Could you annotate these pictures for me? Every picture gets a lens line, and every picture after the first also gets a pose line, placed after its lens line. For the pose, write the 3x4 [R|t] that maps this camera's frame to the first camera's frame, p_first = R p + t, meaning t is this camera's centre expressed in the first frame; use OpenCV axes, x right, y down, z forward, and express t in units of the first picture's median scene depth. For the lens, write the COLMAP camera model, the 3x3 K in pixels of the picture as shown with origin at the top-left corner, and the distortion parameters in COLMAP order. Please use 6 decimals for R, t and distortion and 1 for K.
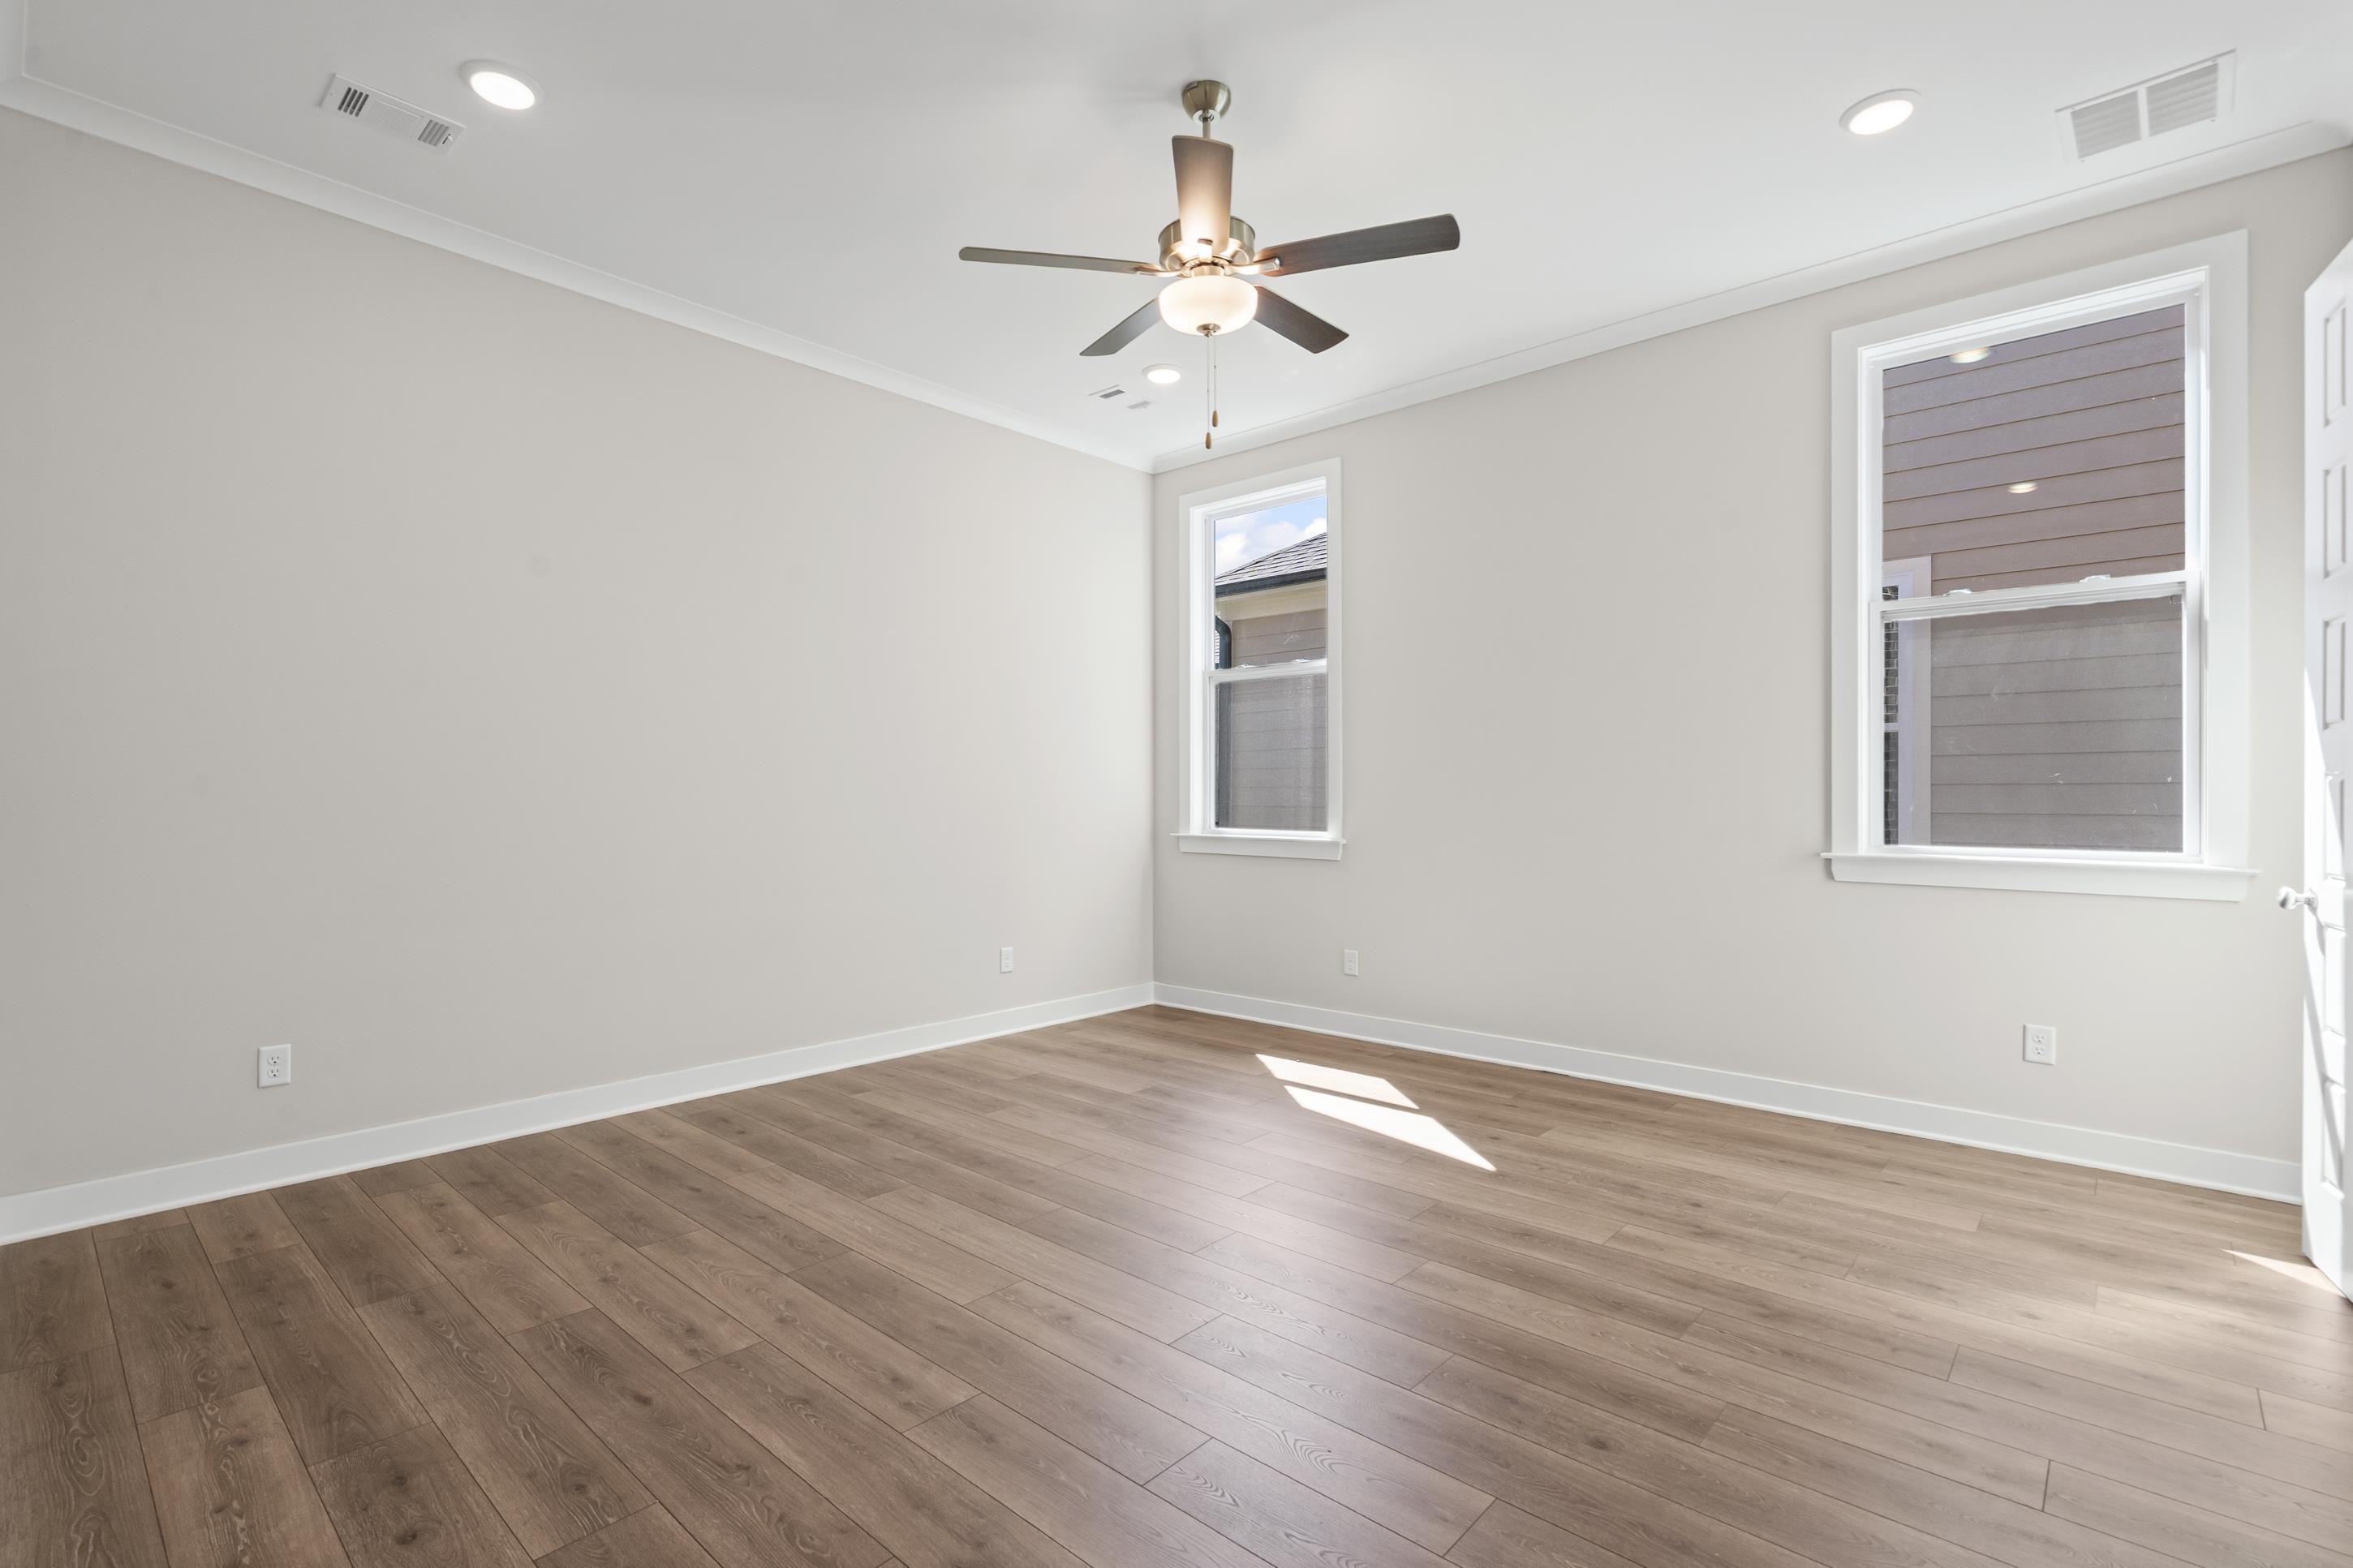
lens RADIAL K [[1069.8, 0, 1176.9], [0, 1069.8, 787.9], [0, 0, 1]] dist [-0.003806, -0.000670]
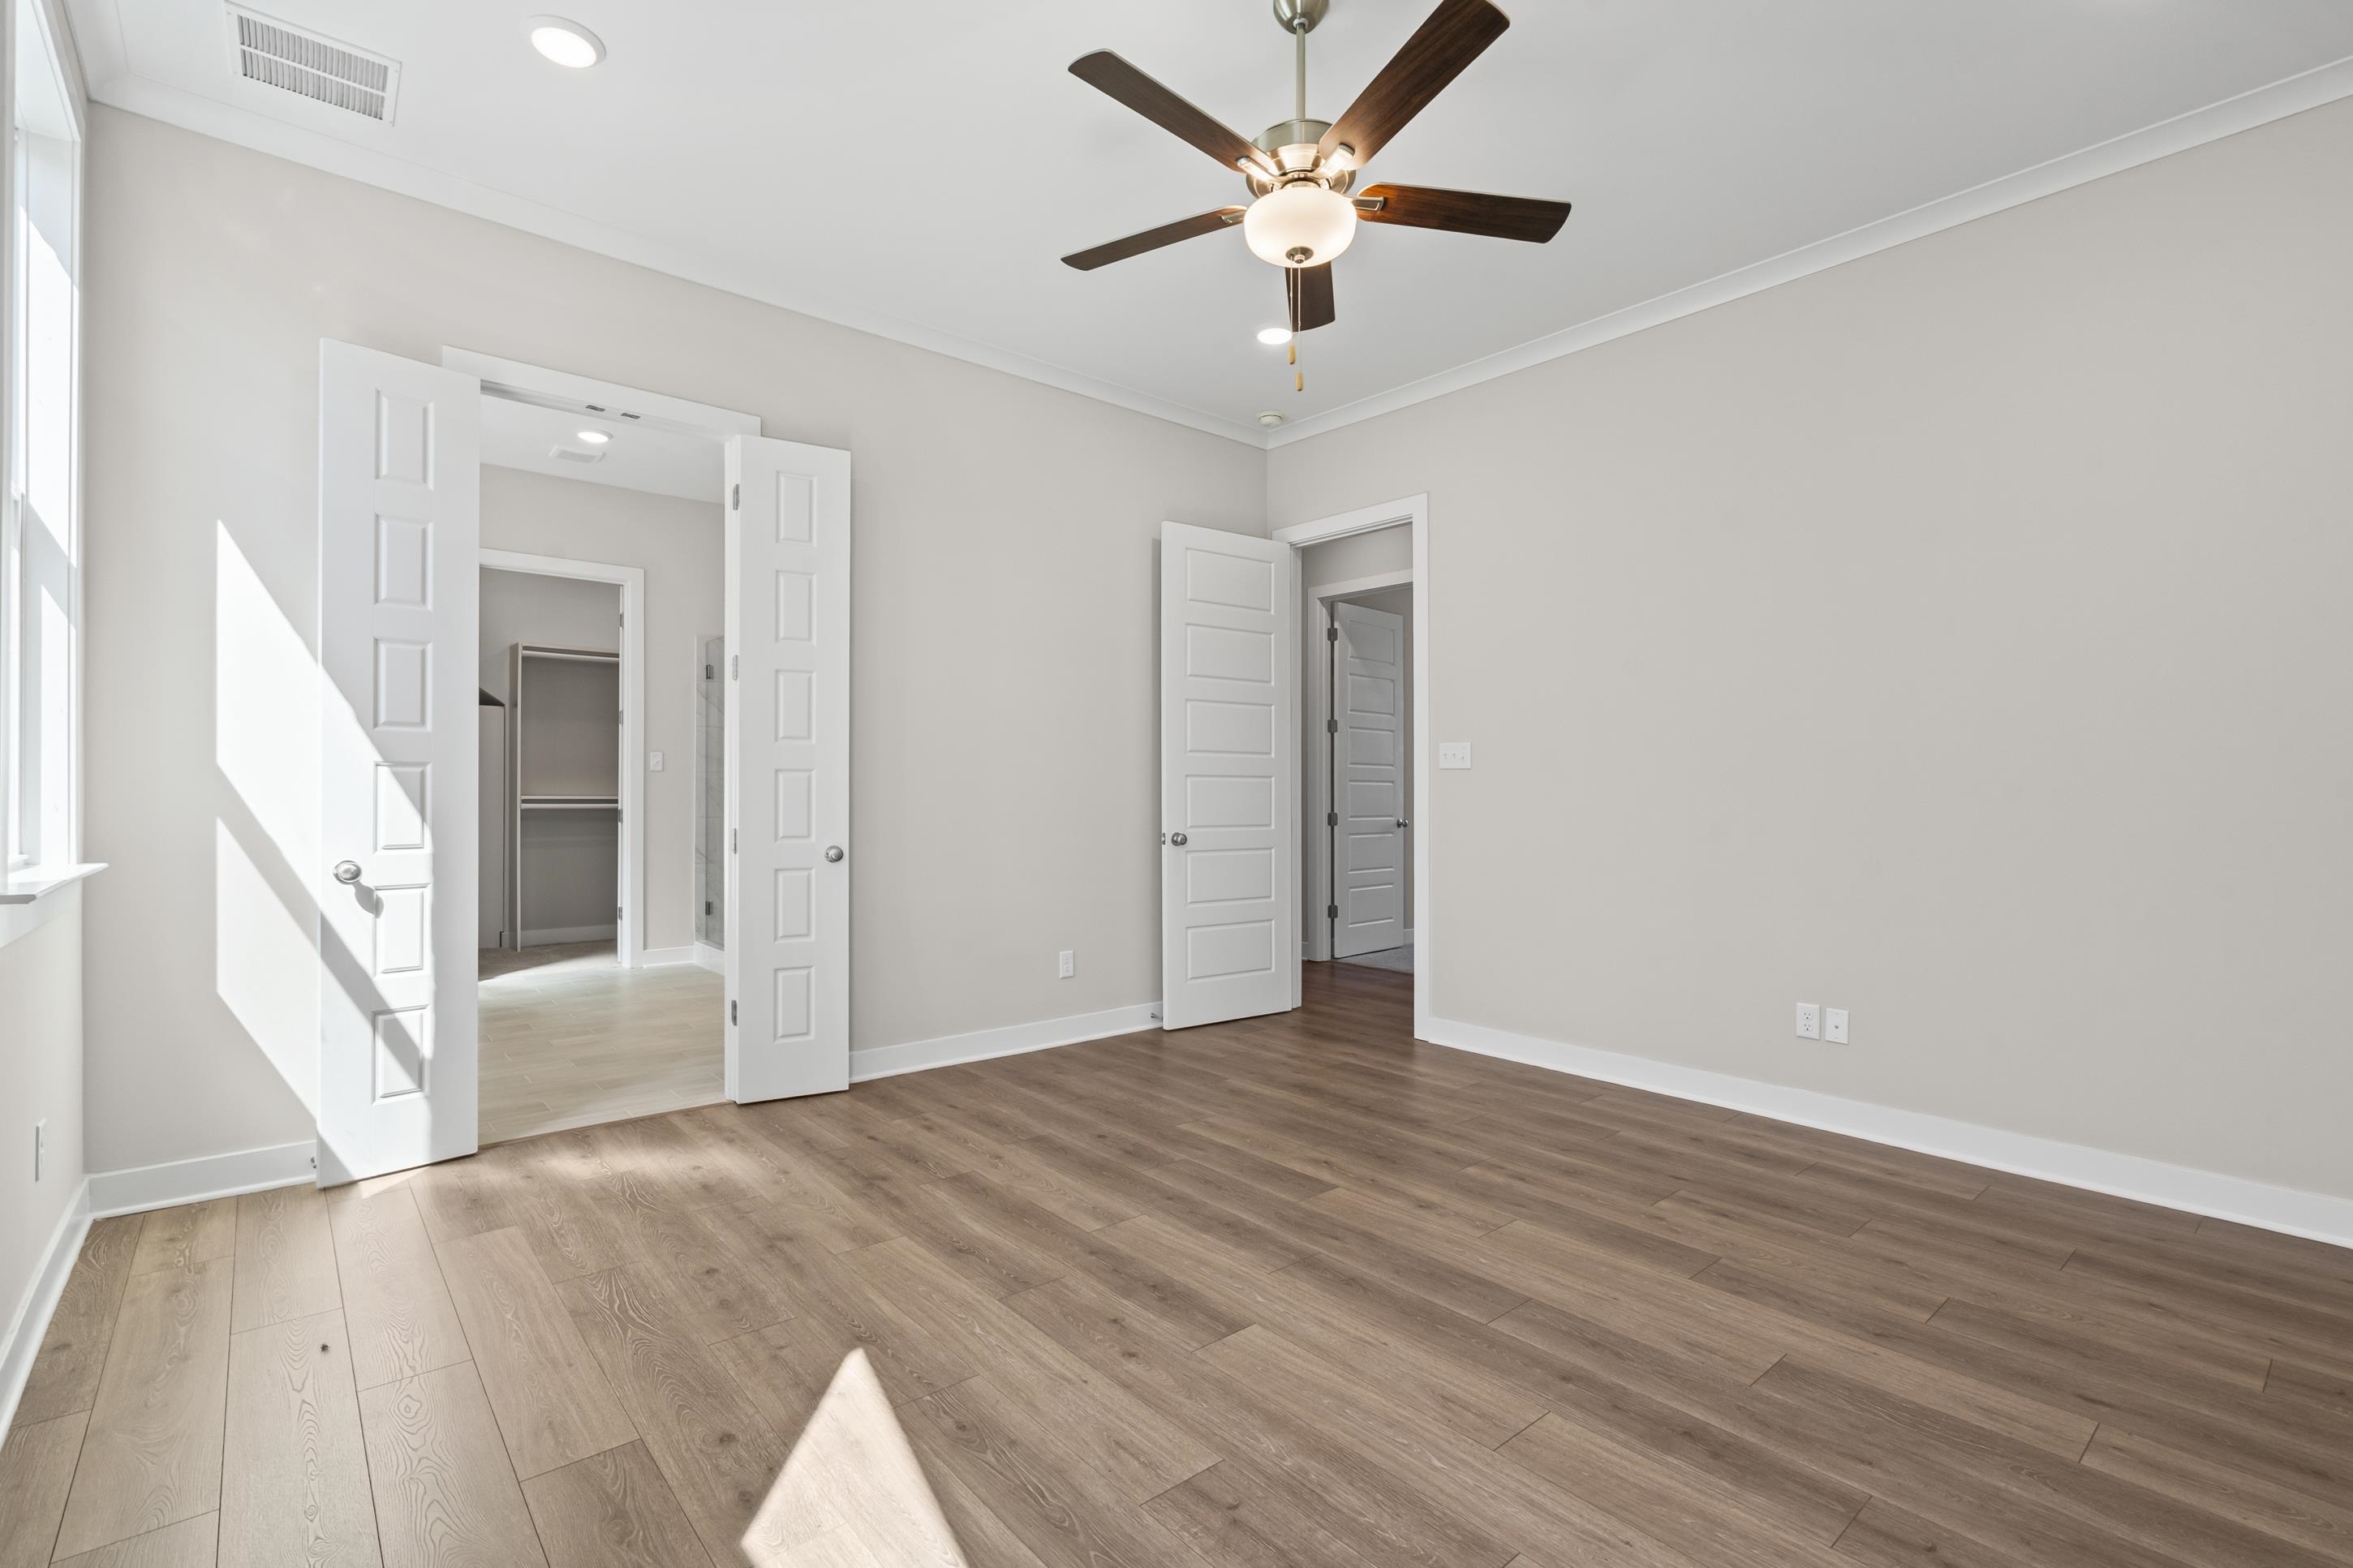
lens RADIAL K [[1069.8, 0, 1167.4], [0, 1069.8, 785.4], [0, 0, 1]] dist [-0.003806, -0.000670]
pose [[-0.990538, -0.004980, 0.137151, 0.019936], [-0.006718, 0.999903, -0.012214, 0.018535], [-0.137076, -0.013019, -0.990475, 1.991873]]
